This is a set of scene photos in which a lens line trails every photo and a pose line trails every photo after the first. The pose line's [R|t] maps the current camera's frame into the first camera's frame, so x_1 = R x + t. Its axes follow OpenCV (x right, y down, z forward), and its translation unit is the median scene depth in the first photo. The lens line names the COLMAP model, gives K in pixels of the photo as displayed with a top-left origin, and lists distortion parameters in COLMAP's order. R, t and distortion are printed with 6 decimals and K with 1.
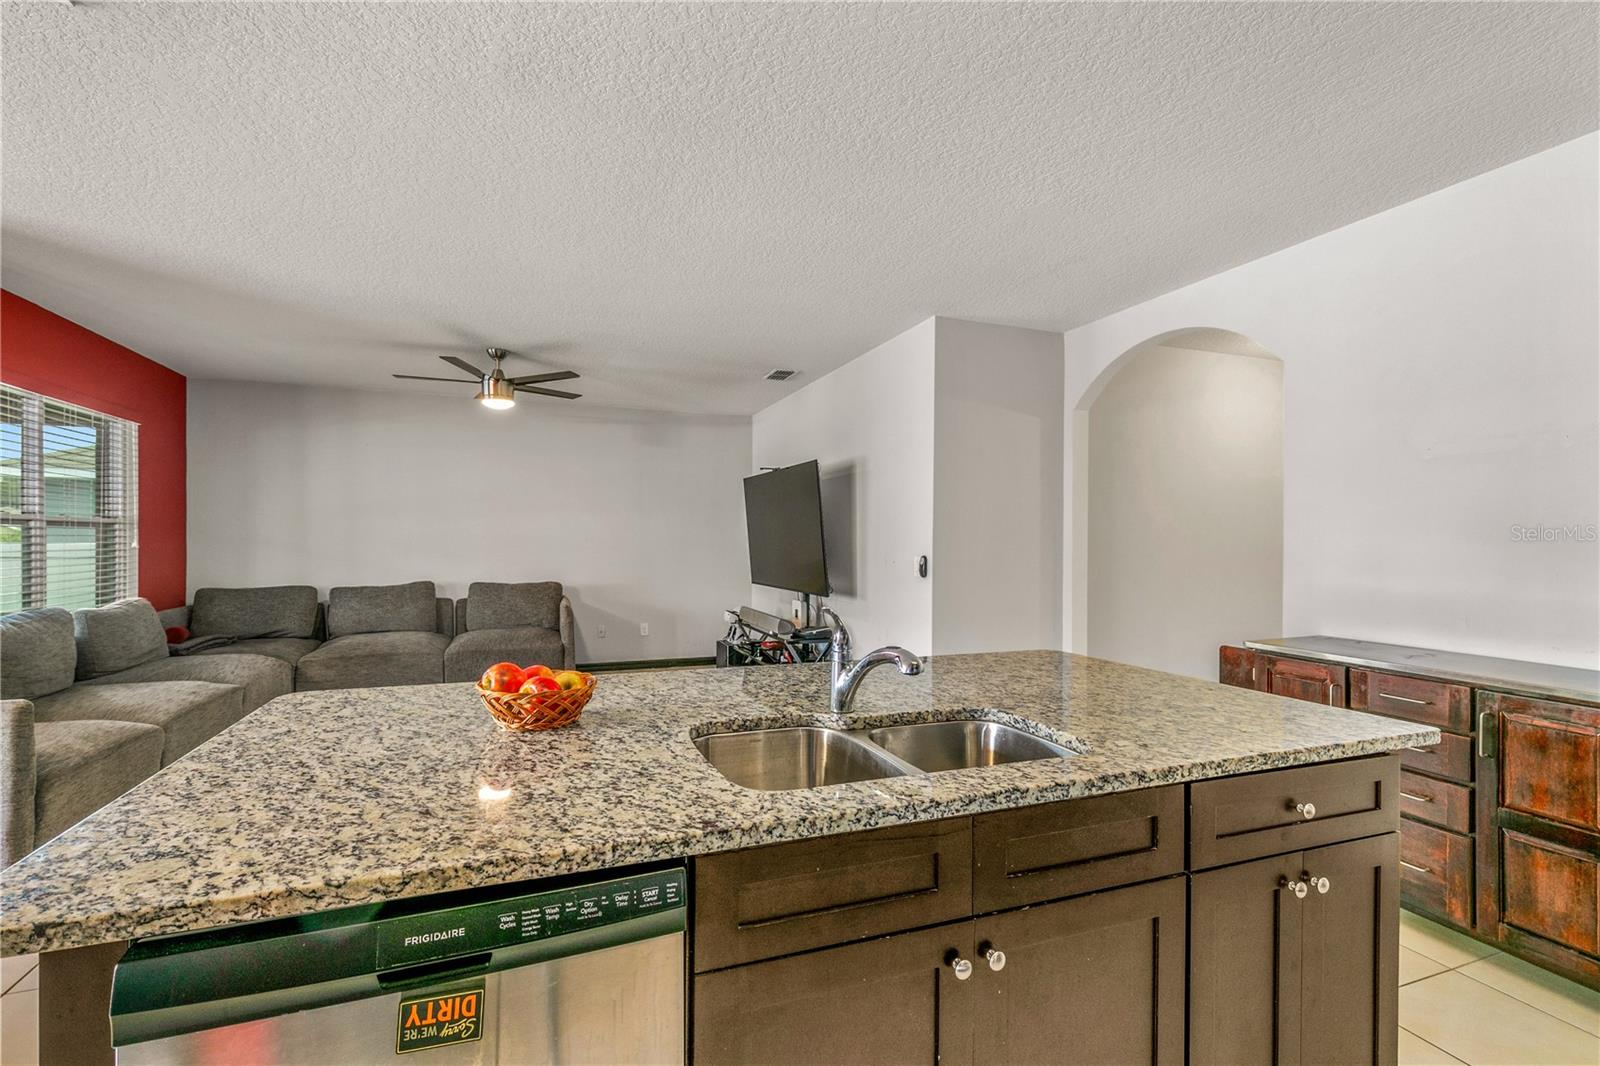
lens RADIAL K [[715.2, 0, 795.5], [0, 715.2, 534.8], [0, 0, 1]] dist [0.007426, -0.000917]
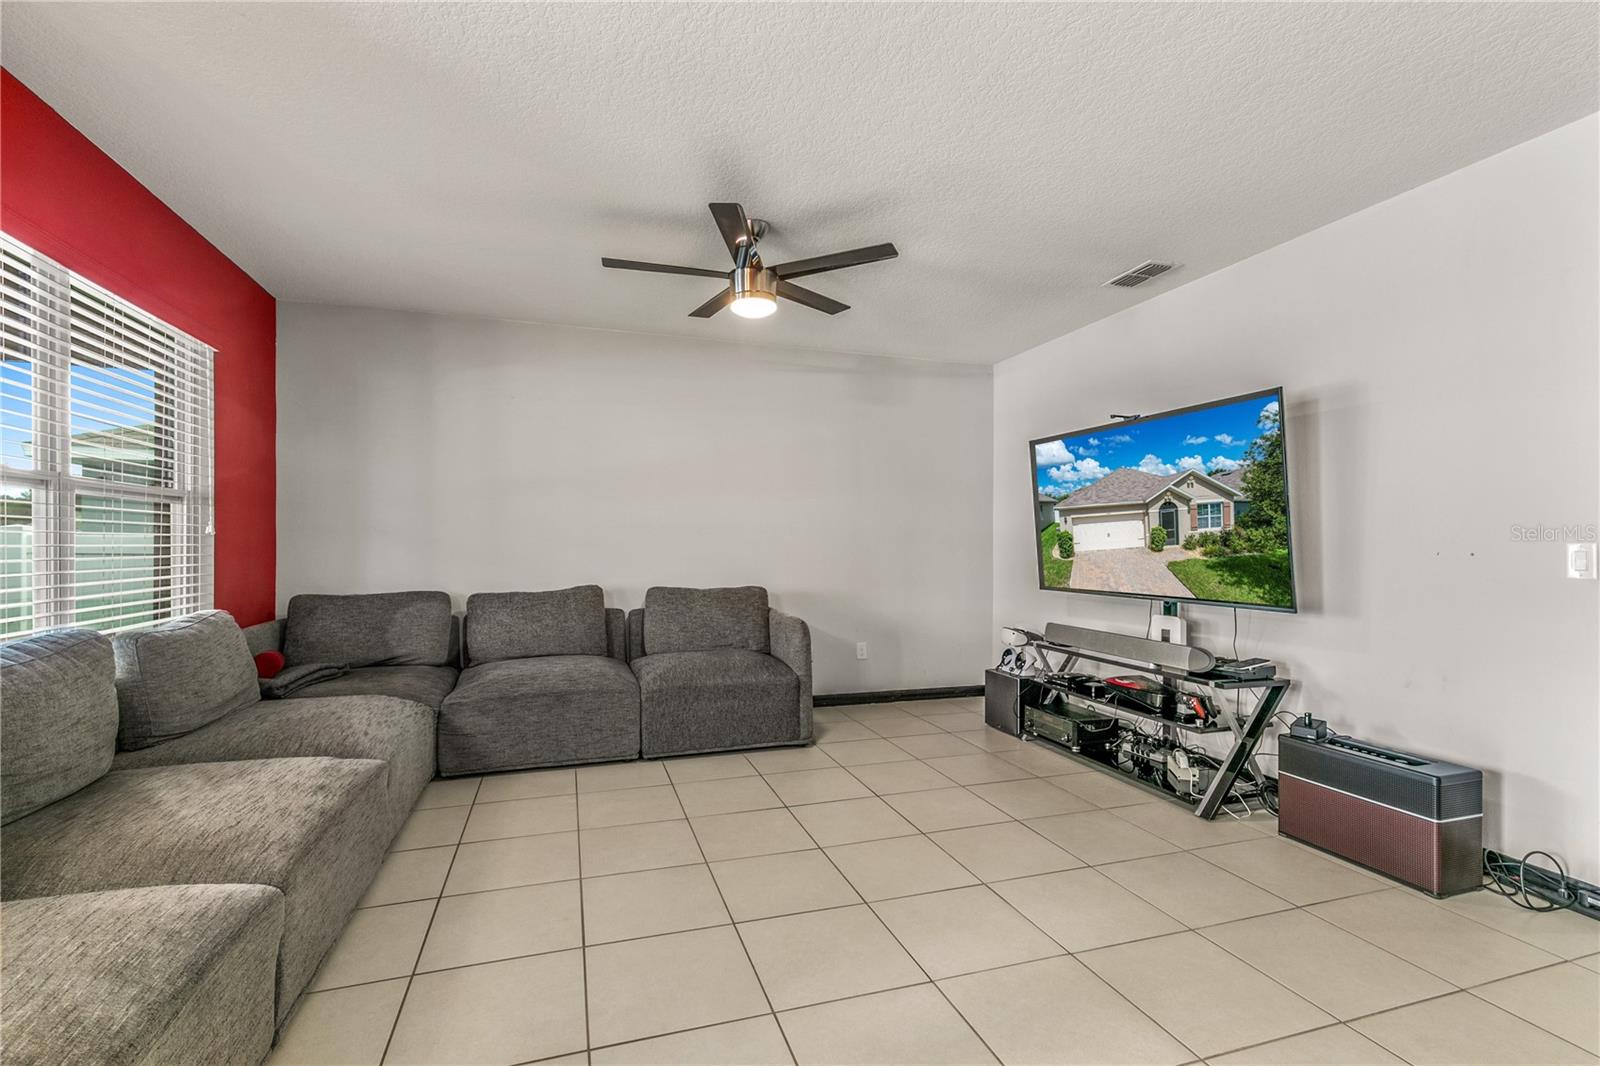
lens RADIAL K [[715.2, 0, 797.1], [0, 715.2, 538.0], [0, 0, 1]] dist [0.007426, -0.000917]
pose [[0.999025, -0.001933, -0.044109, -0.312700], [0.001809, 0.999994, -0.002836, 0.022172], [0.044114, 0.002754, 0.999023, 0.325424]]
